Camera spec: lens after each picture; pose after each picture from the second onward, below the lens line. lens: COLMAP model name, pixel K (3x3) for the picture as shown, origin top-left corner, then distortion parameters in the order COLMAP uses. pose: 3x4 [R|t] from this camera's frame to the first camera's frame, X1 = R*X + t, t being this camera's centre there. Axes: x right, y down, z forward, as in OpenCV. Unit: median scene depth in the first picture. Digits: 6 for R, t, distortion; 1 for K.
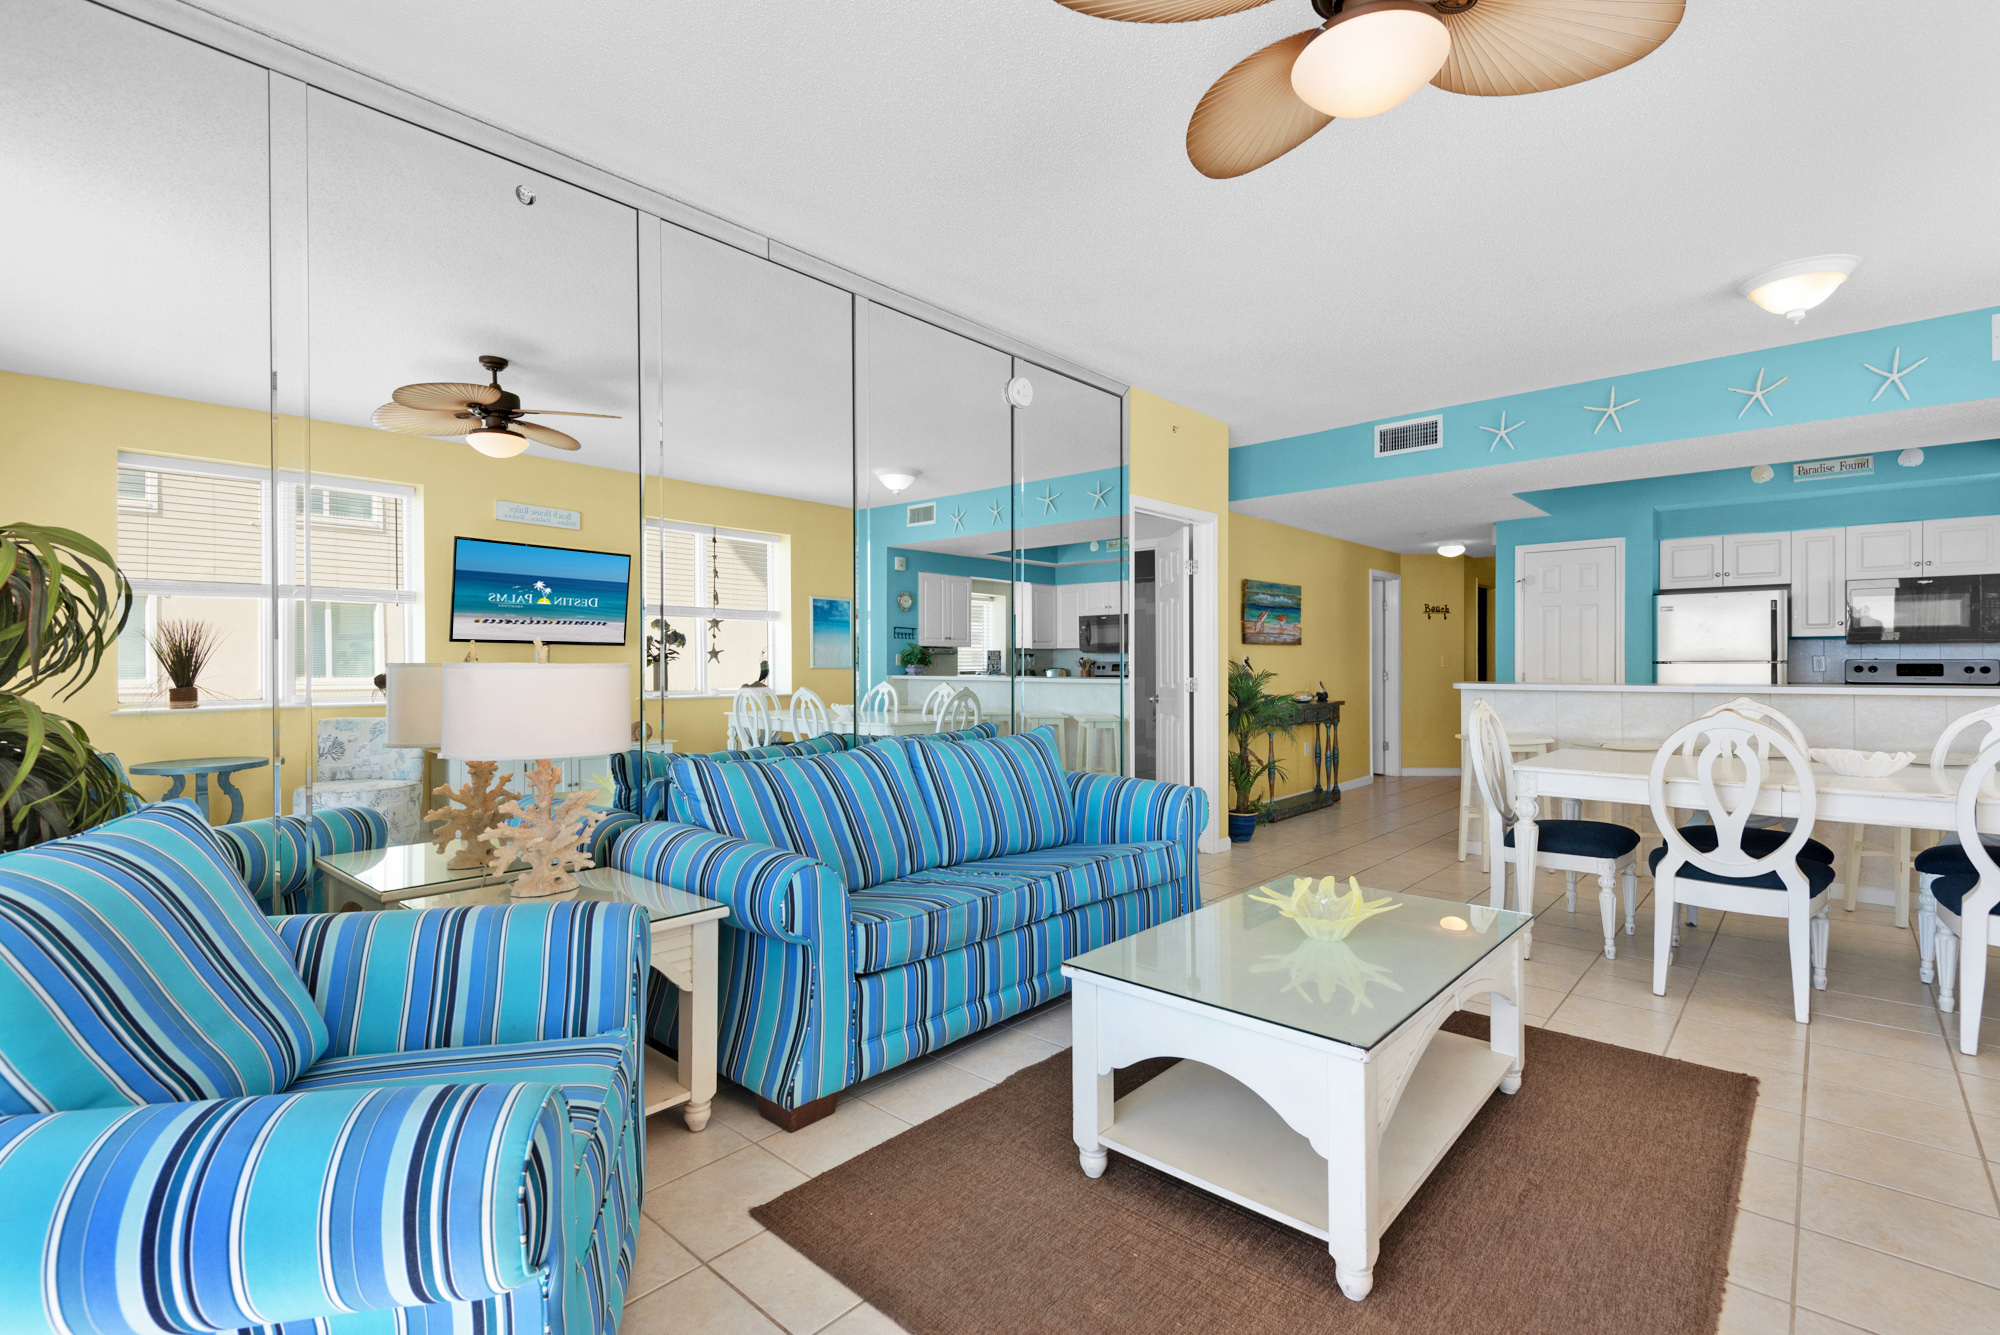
lens RADIAL K [[914.4, 0, 1000.0], [0, 914.4, 667.5], [0, 0, 1]] dist [-0.000377, -0.000067]
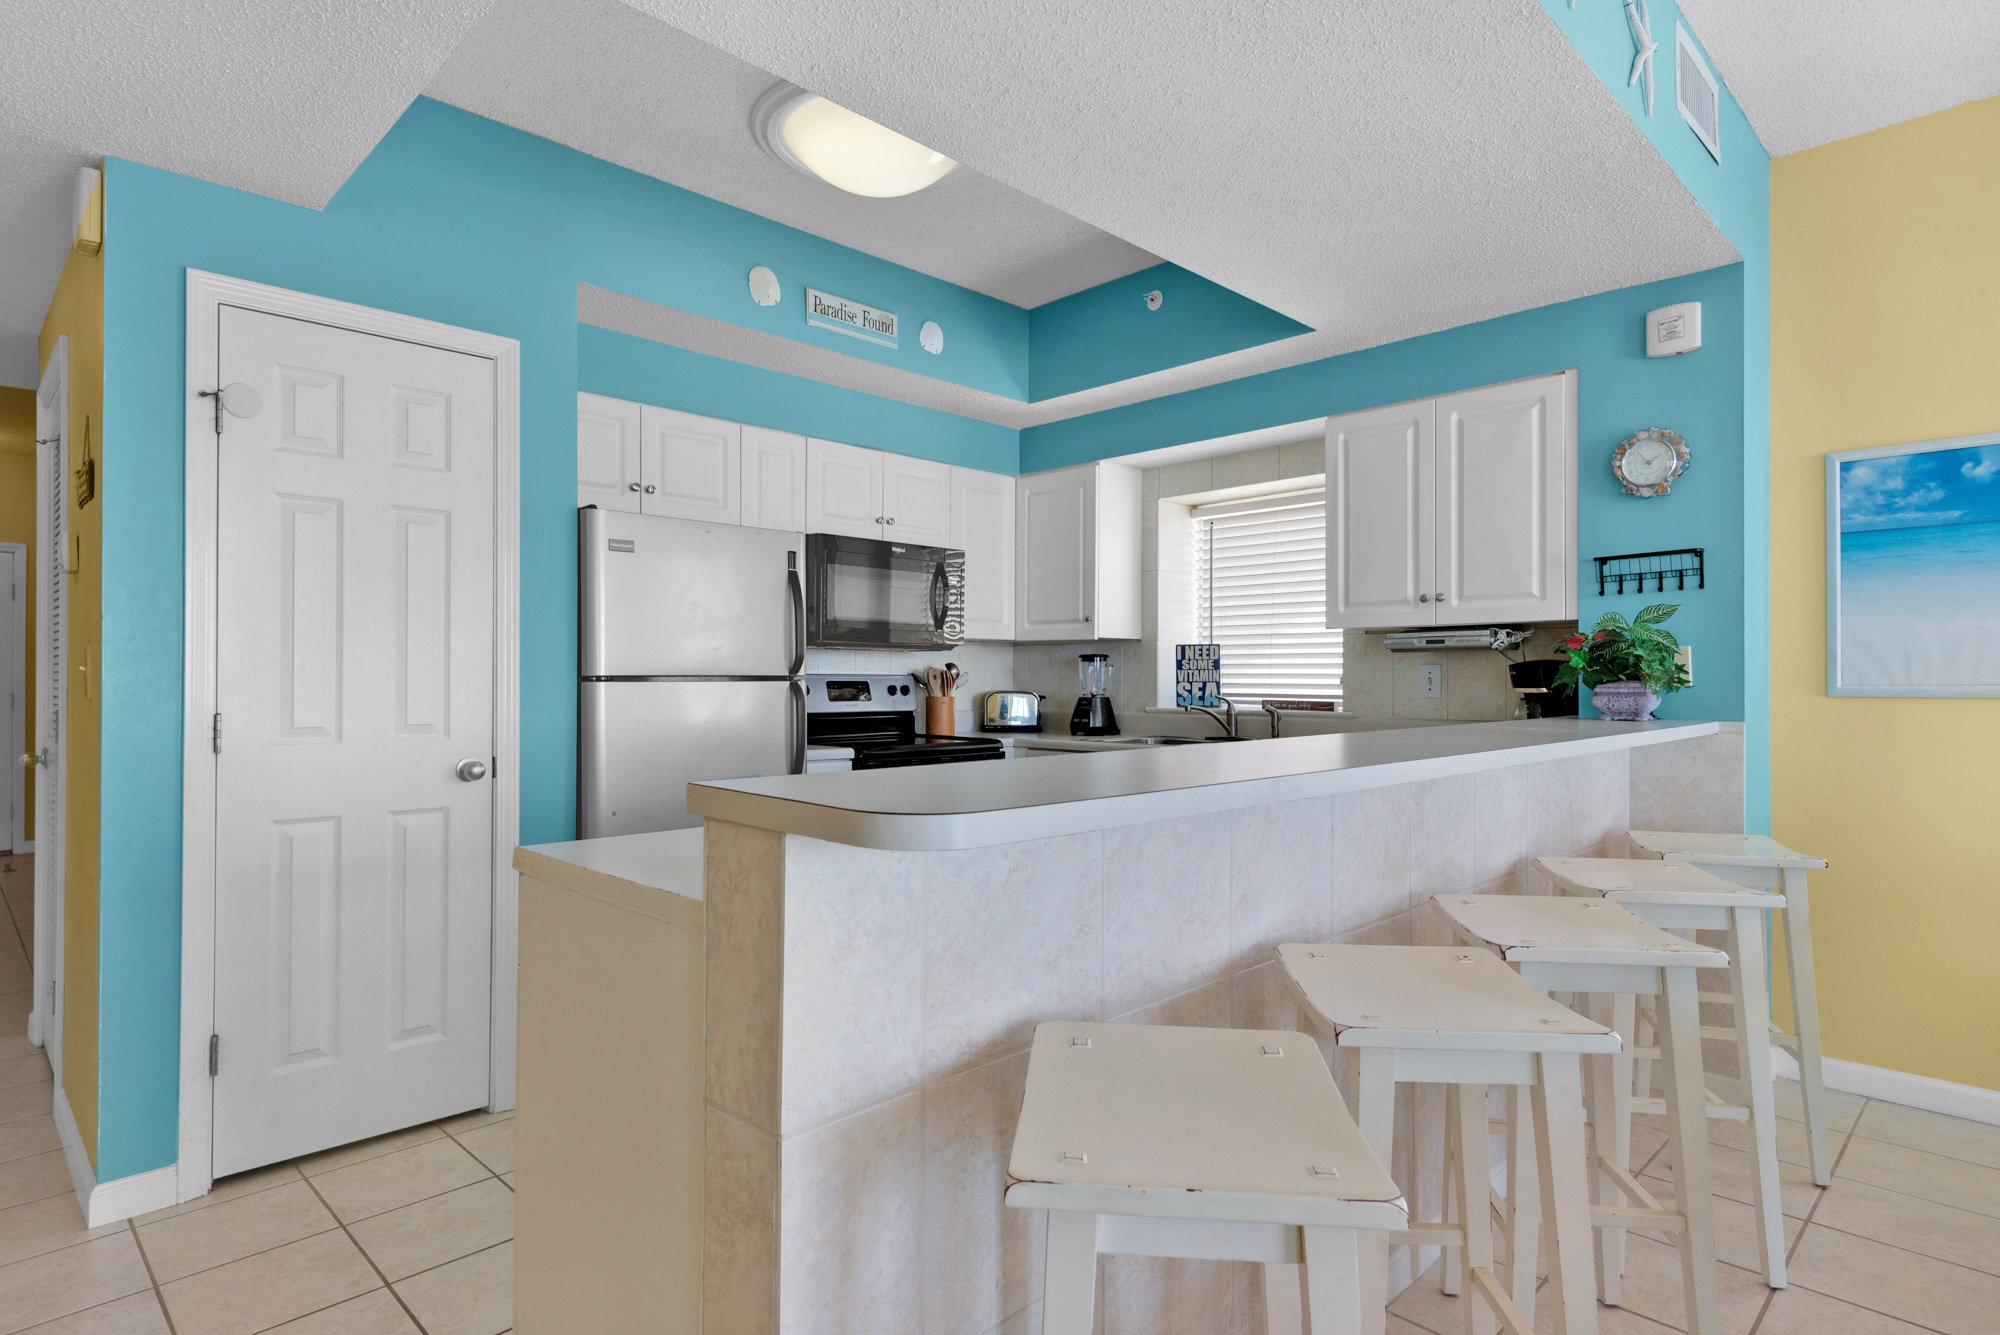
lens RADIAL K [[1089.0, 0, 1067.8], [0, 1089.0, 660.6], [0, 0, 1]] dist [0.045796, -0.030886]
pose [[0.026838, 0.018647, 0.999466, 0.249954], [0.004388, 0.999814, -0.018771, -0.003321], [-0.999630, 0.004889, 0.026751, 0.780116]]
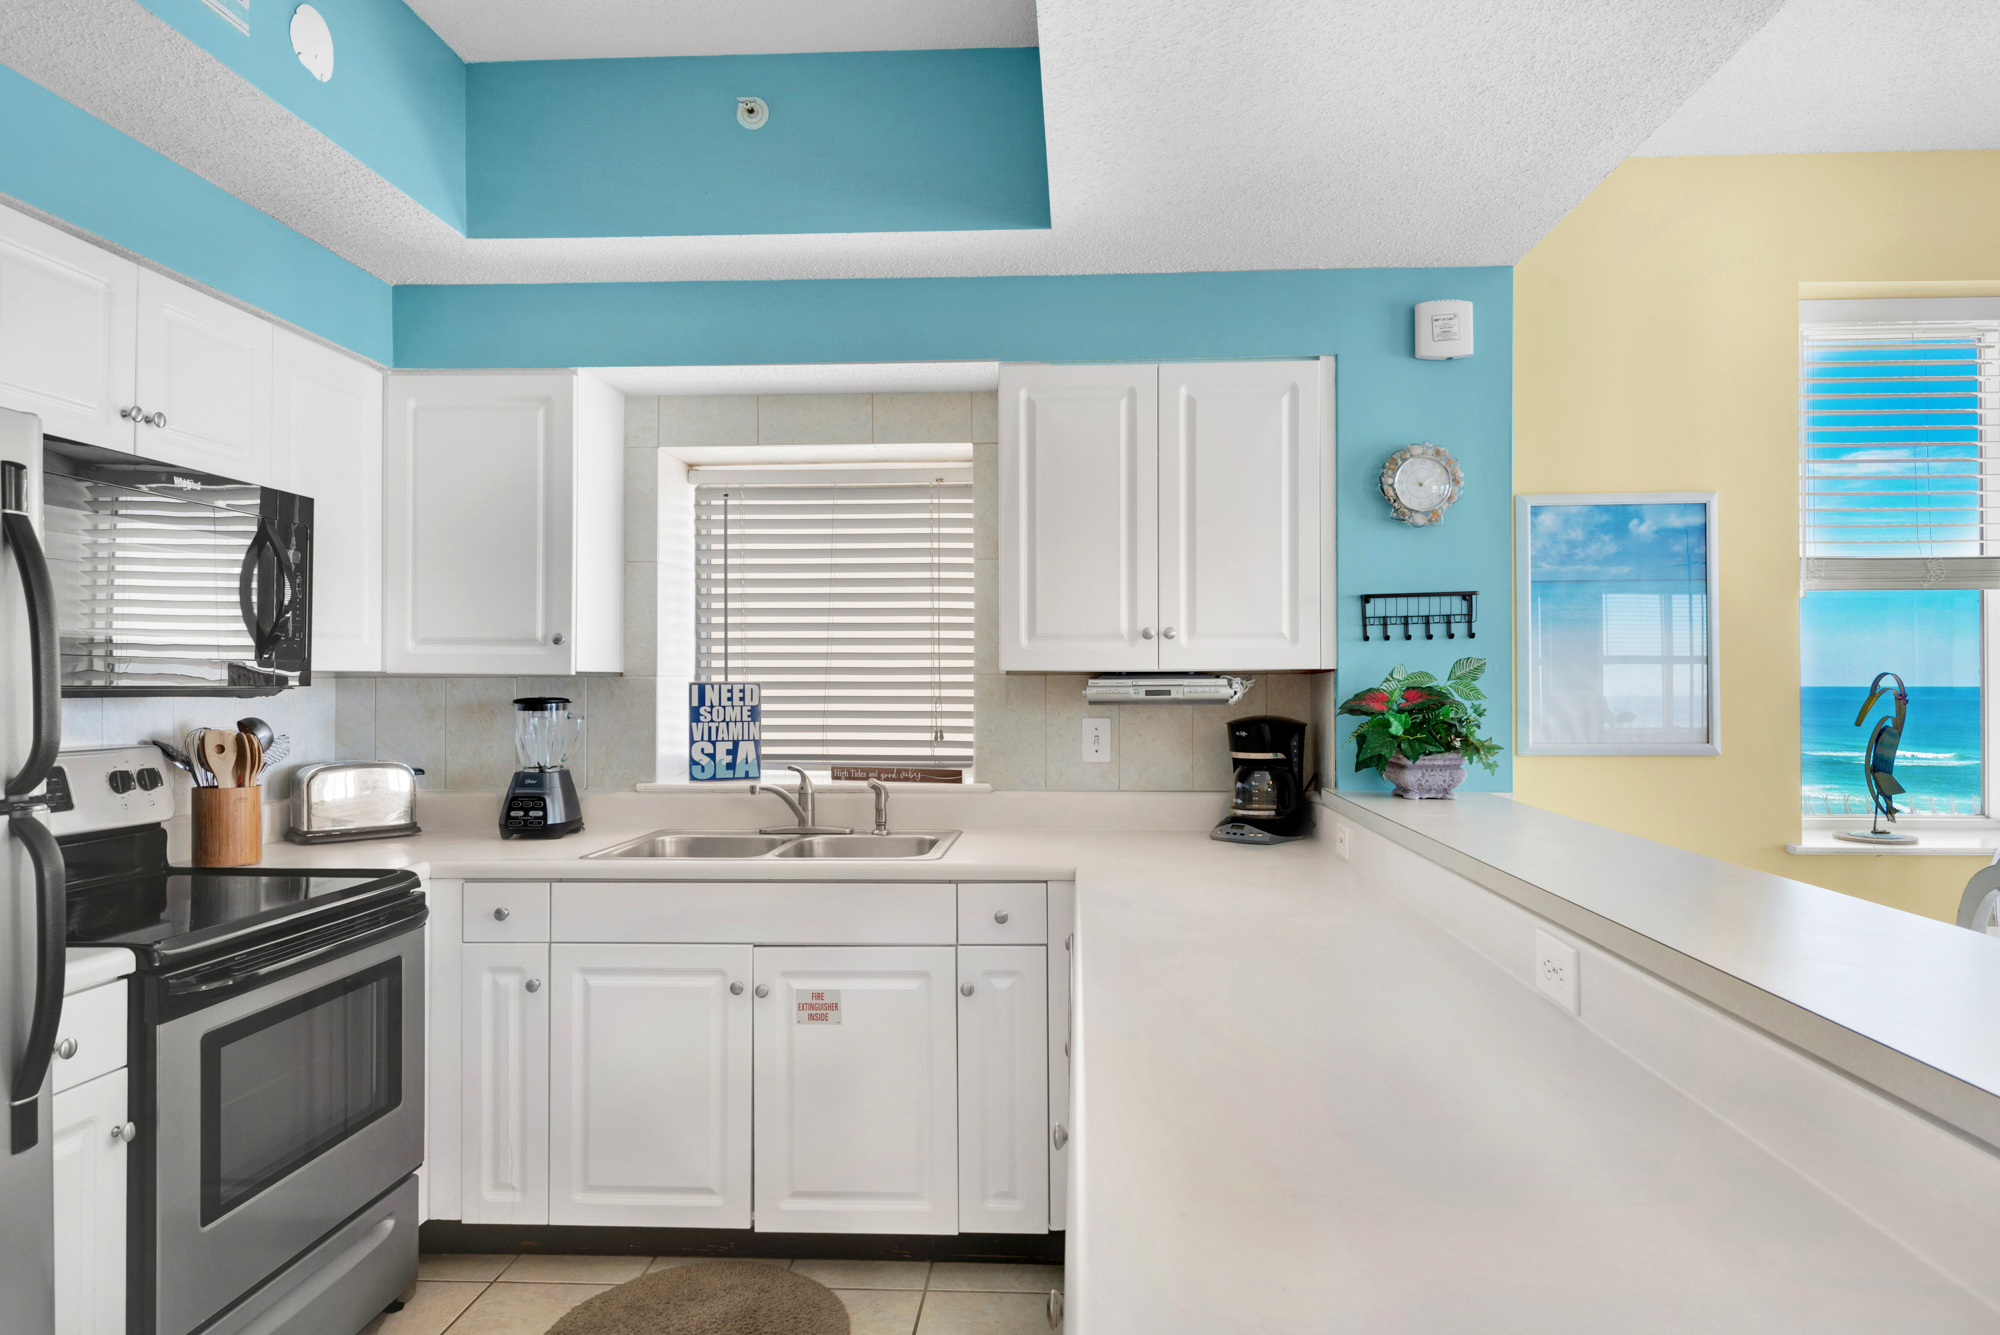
lens RADIAL K [[1179.1, 0, 1000.0], [0, 1179.1, 667.5], [0, 0, 1]] dist [0.034503, -0.000812]
pose [[-0.624382, 0.006703, 0.781090, 0.509731], [0.002490, 0.999975, -0.006590, -0.030002], [-0.781115, -0.002170, -0.624384, 0.936006]]
